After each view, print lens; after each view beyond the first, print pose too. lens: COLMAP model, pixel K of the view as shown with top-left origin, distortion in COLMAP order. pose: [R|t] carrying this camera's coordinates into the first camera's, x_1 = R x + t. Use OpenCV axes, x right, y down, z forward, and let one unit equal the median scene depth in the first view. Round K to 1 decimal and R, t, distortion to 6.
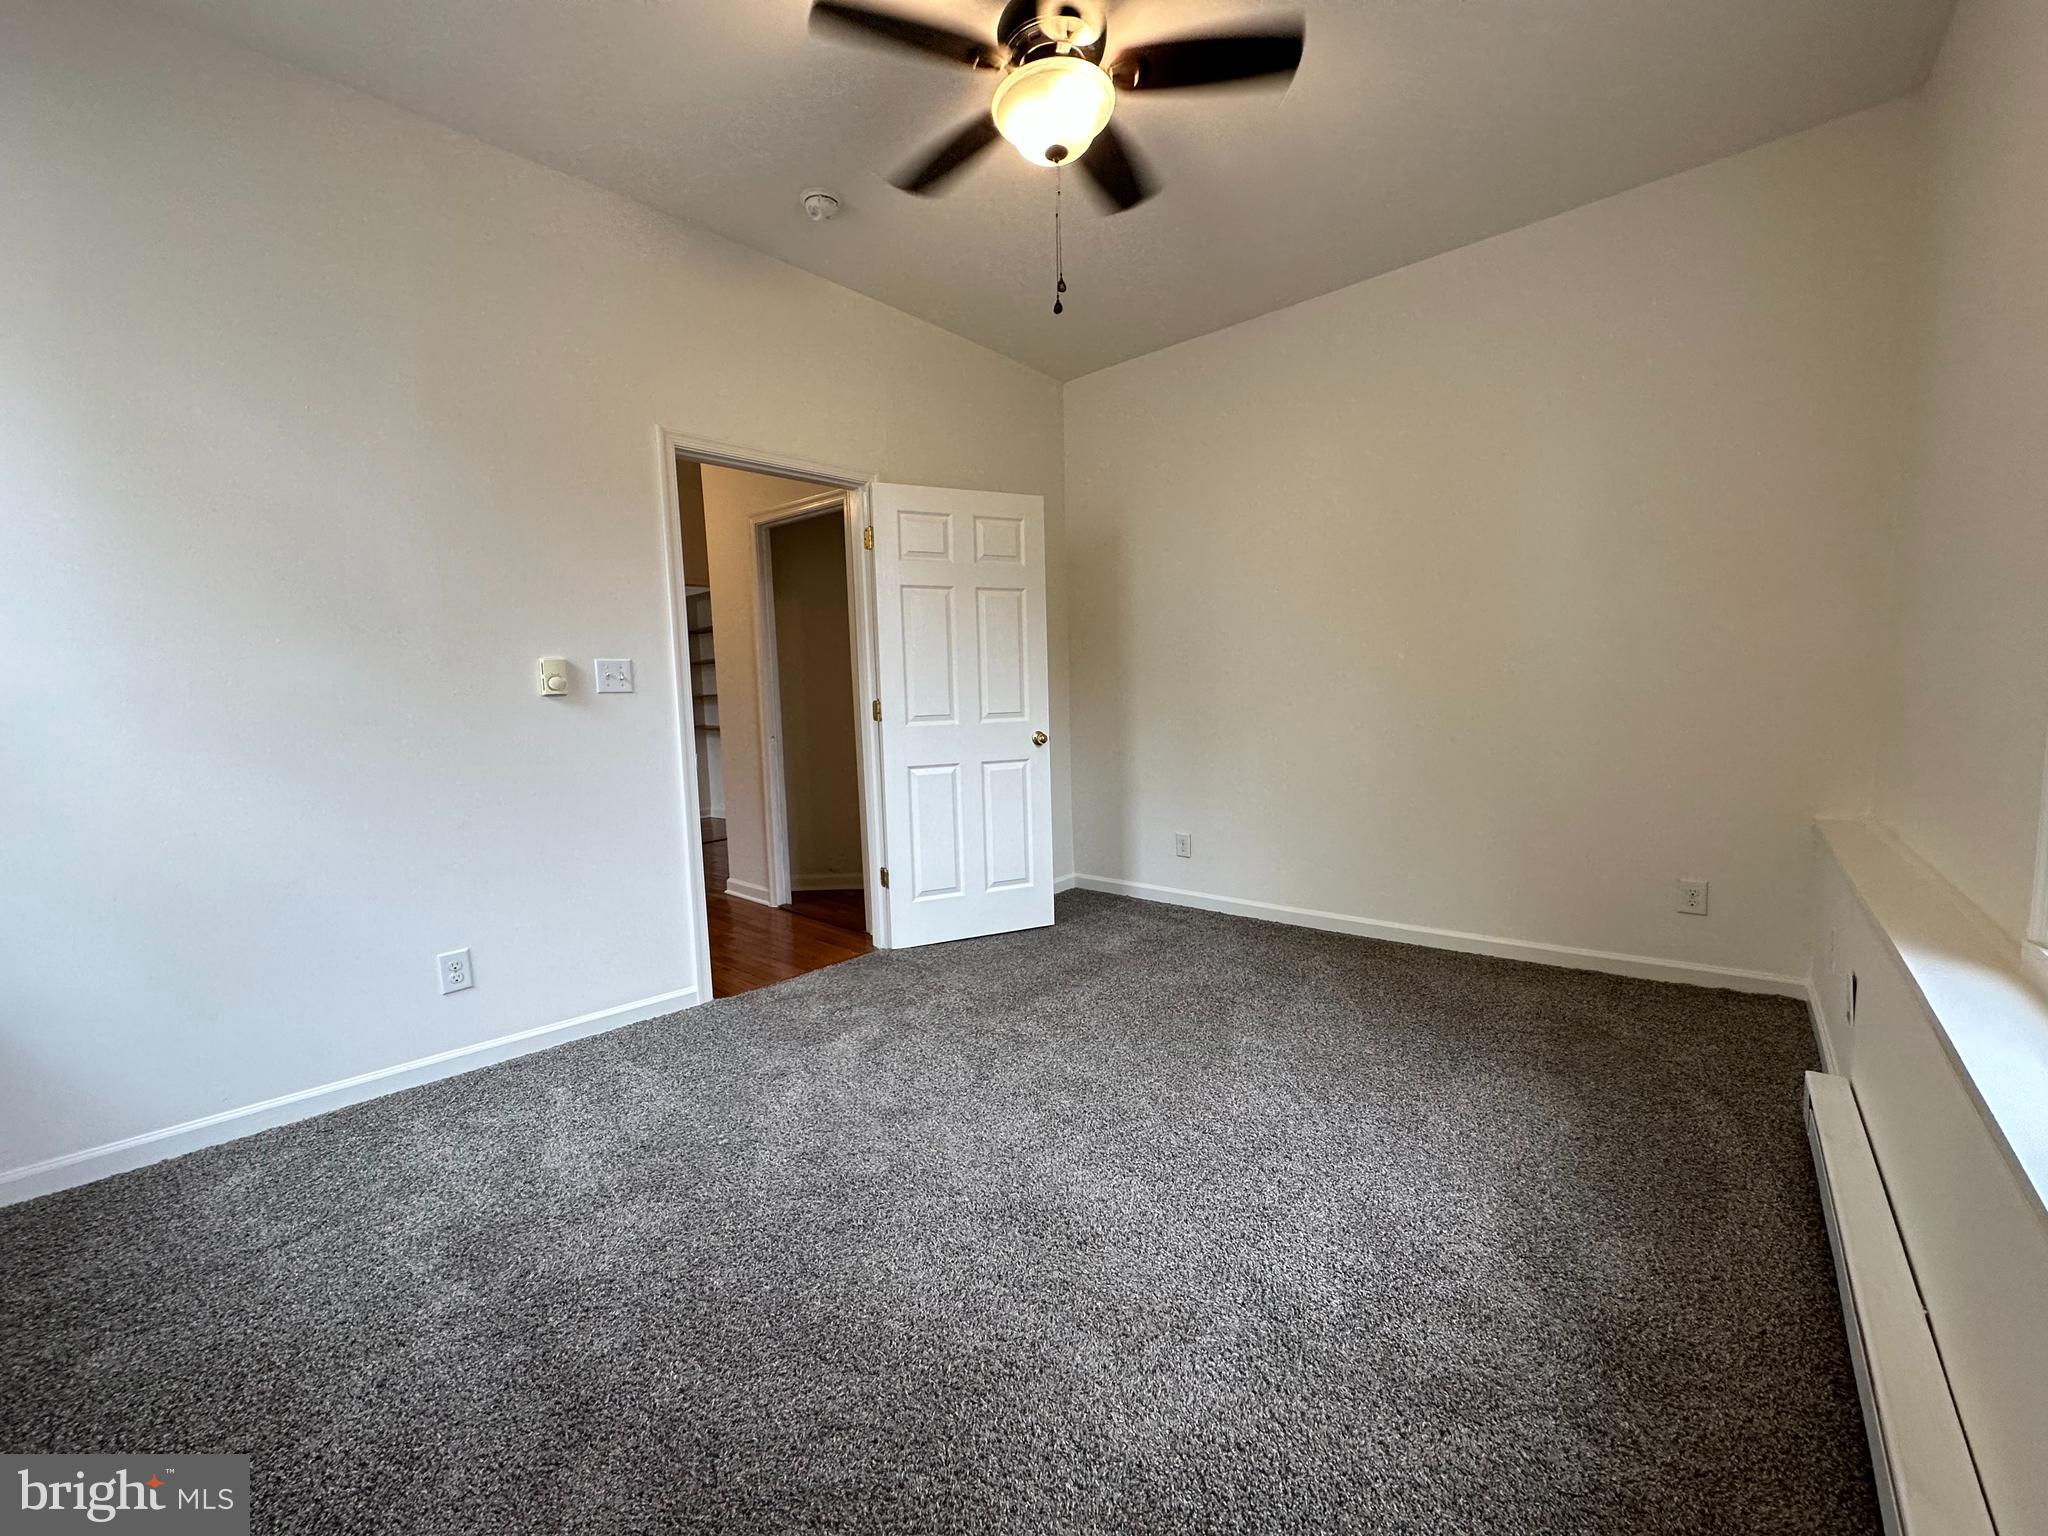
lens RADIAL K [[814.5, 0, 1022.9], [0, 814.5, 766.4], [0, 0, 1]] dist [-0.000727, 0.000145]
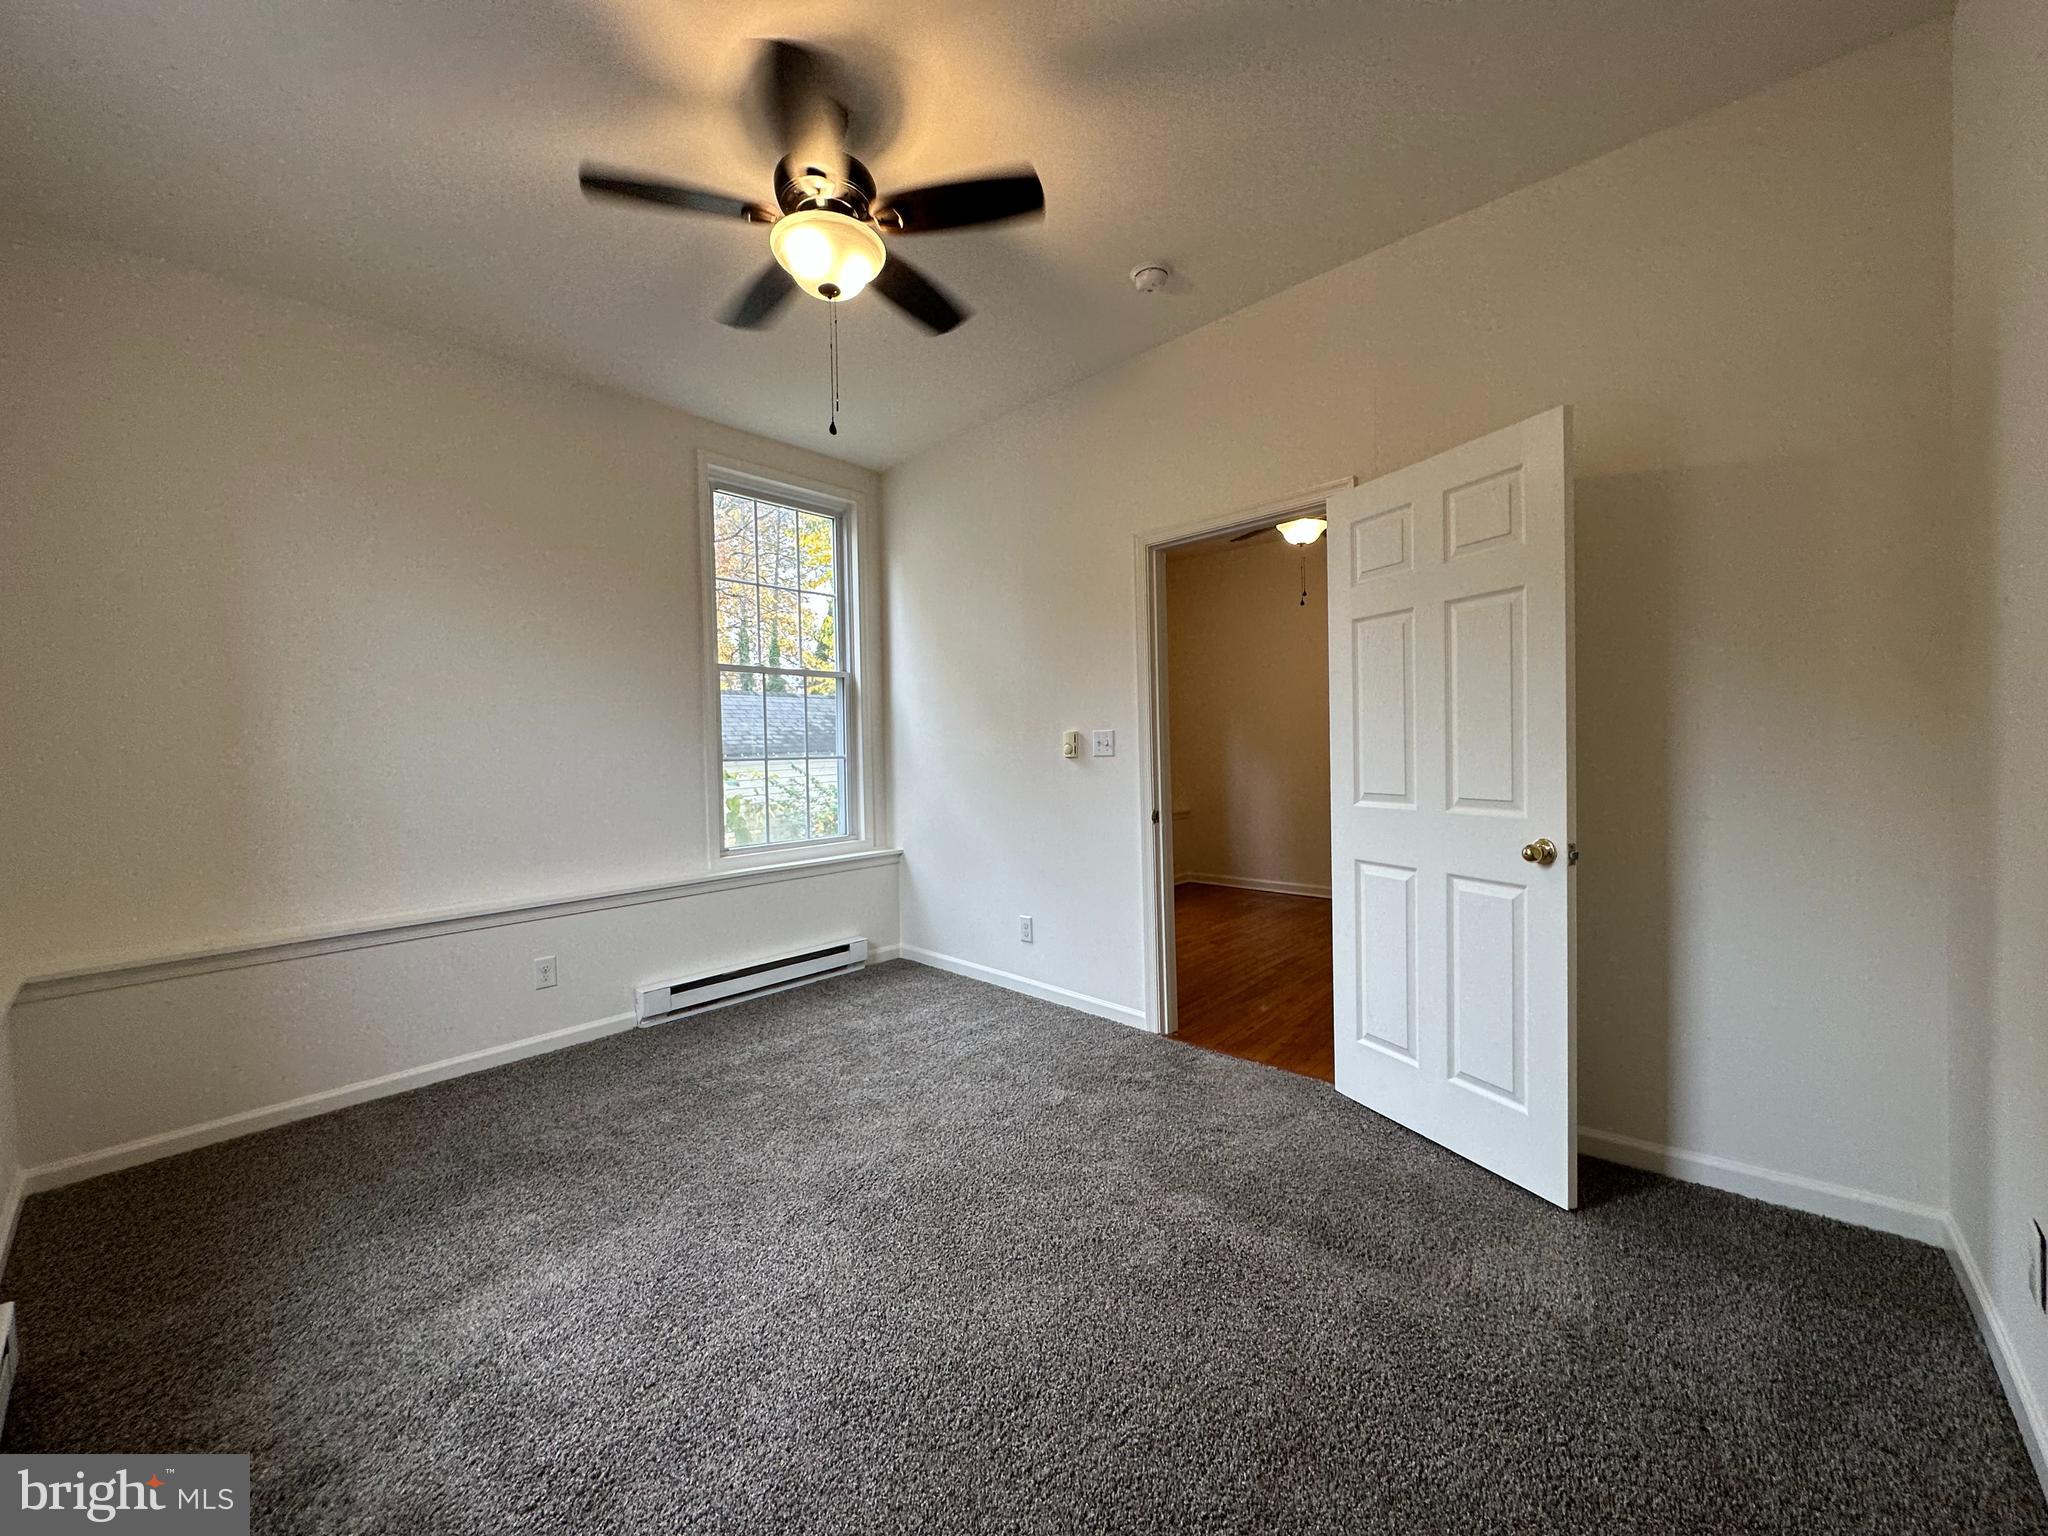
lens RADIAL K [[814.5, 0, 1022.9], [0, 814.5, 766.4], [0, 0, 1]] dist [-0.000727, 0.000145]
pose [[-0.033435, 0.051572, -0.998109, 0.600243], [-0.066676, 0.996328, 0.053713, -0.102677], [0.997214, 0.068346, -0.029874, 0.697330]]
